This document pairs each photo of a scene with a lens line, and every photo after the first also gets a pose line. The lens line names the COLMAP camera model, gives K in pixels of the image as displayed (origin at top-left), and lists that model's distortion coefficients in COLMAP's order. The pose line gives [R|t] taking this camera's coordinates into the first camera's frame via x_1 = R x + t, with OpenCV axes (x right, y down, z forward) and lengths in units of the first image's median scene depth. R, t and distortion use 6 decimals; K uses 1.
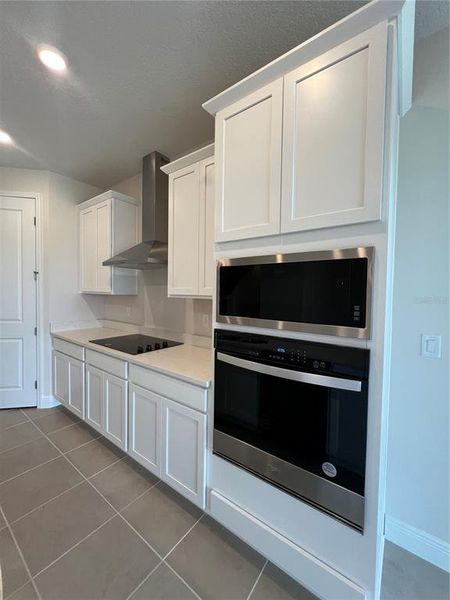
lens RADIAL K [[239.5, 0, 225.0], [0, 239.5, 300.0], [0, 0, 1]] dist [0.022035, 0.000018]
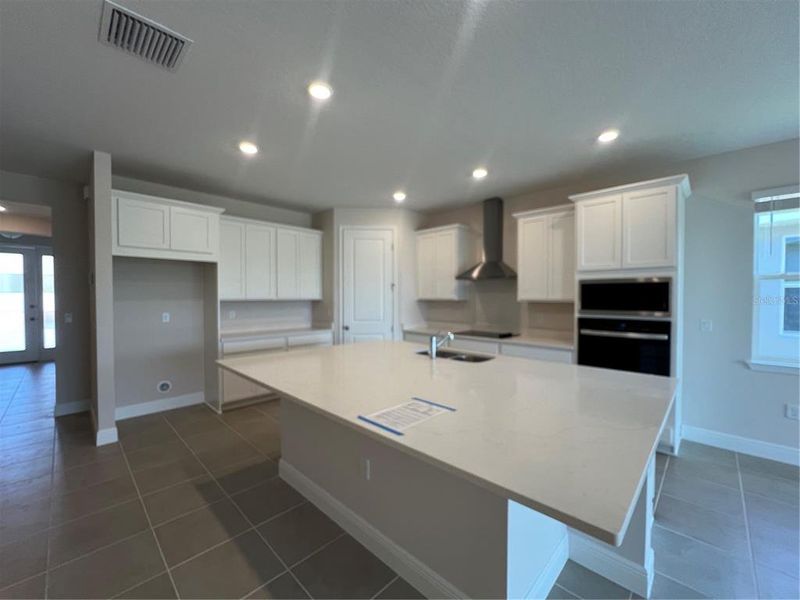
lens RADIAL K [[329.3, 0, 400.7], [0, 329.3, 304.9], [0, 0, 1]] dist [-0.001188, -0.000146]
pose [[0.993053, -0.008728, -0.117342, -1.077829], [0.007242, 0.999888, -0.013081, 0.048592], [0.117443, 0.012140, 0.993005, -1.637103]]
